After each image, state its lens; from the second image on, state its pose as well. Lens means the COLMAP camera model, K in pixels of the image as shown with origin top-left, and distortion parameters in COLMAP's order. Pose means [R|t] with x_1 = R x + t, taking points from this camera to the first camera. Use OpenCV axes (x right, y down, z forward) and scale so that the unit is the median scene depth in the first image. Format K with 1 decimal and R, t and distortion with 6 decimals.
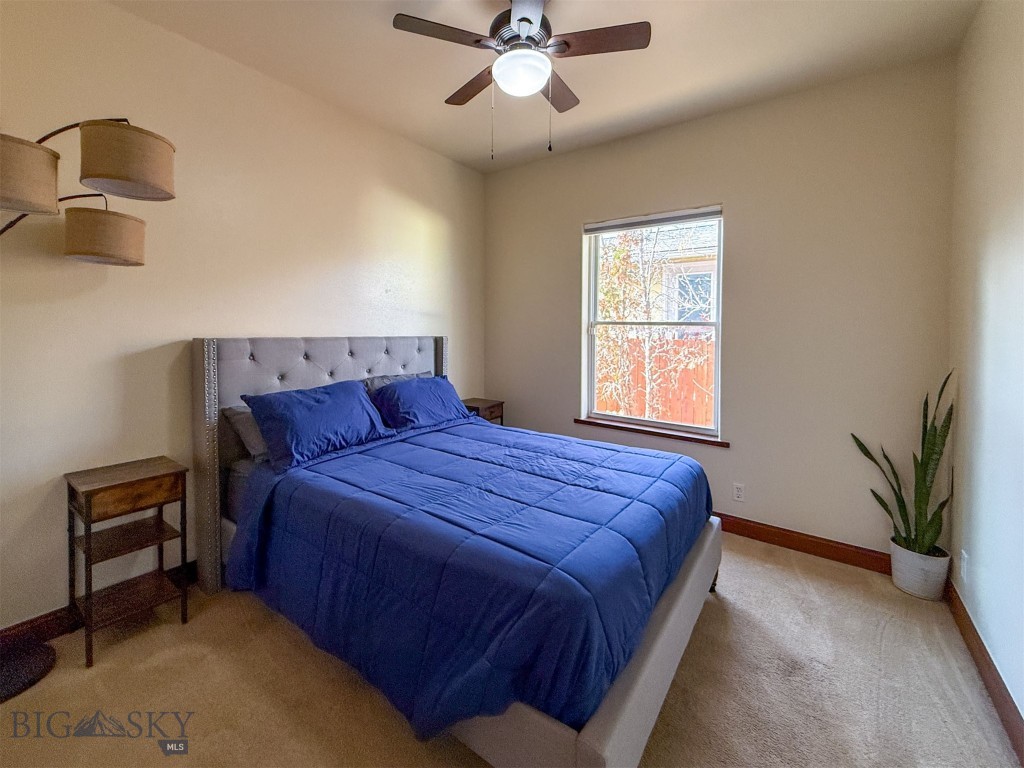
lens RADIAL K [[425.4, 0, 514.1], [0, 425.4, 335.8], [0, 0, 1]] dist [-0.000525, -0.000123]
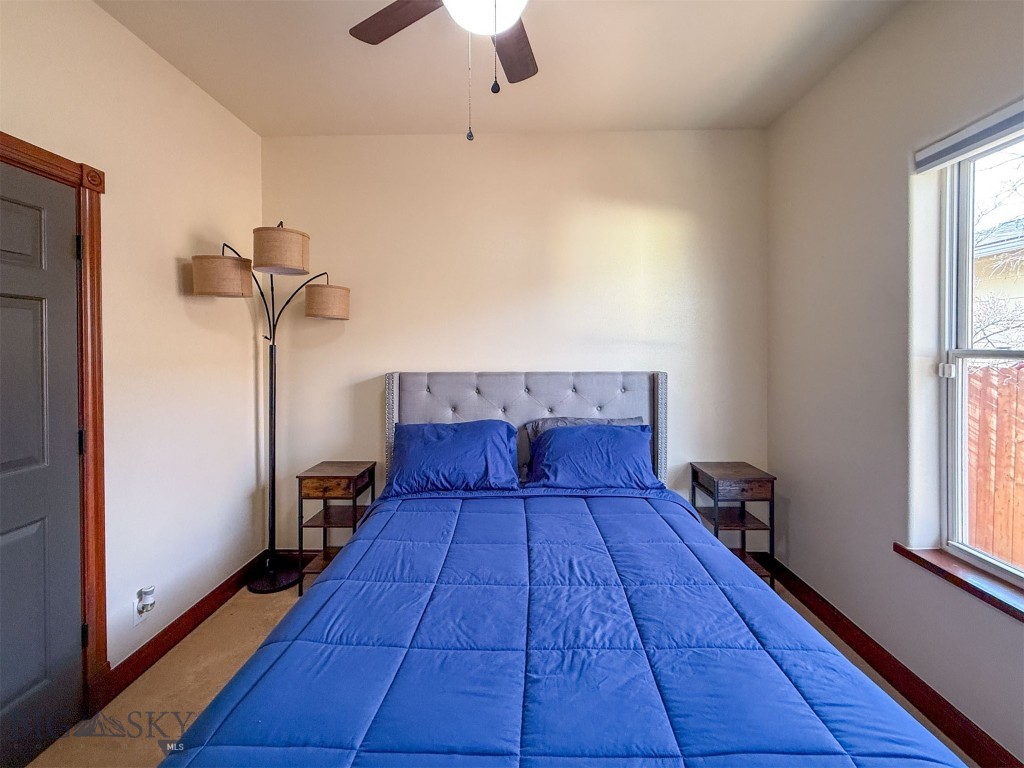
lens RADIAL K [[445.1, 0, 518.8], [0, 445.1, 351.3], [0, 0, 1]] dist [-0.000852, -0.000505]
pose [[0.575990, -0.007214, -0.817425, 0.471103], [-0.003968, 0.999925, -0.011621, -0.036450], [0.817447, 0.009938, 0.575918, 0.488735]]
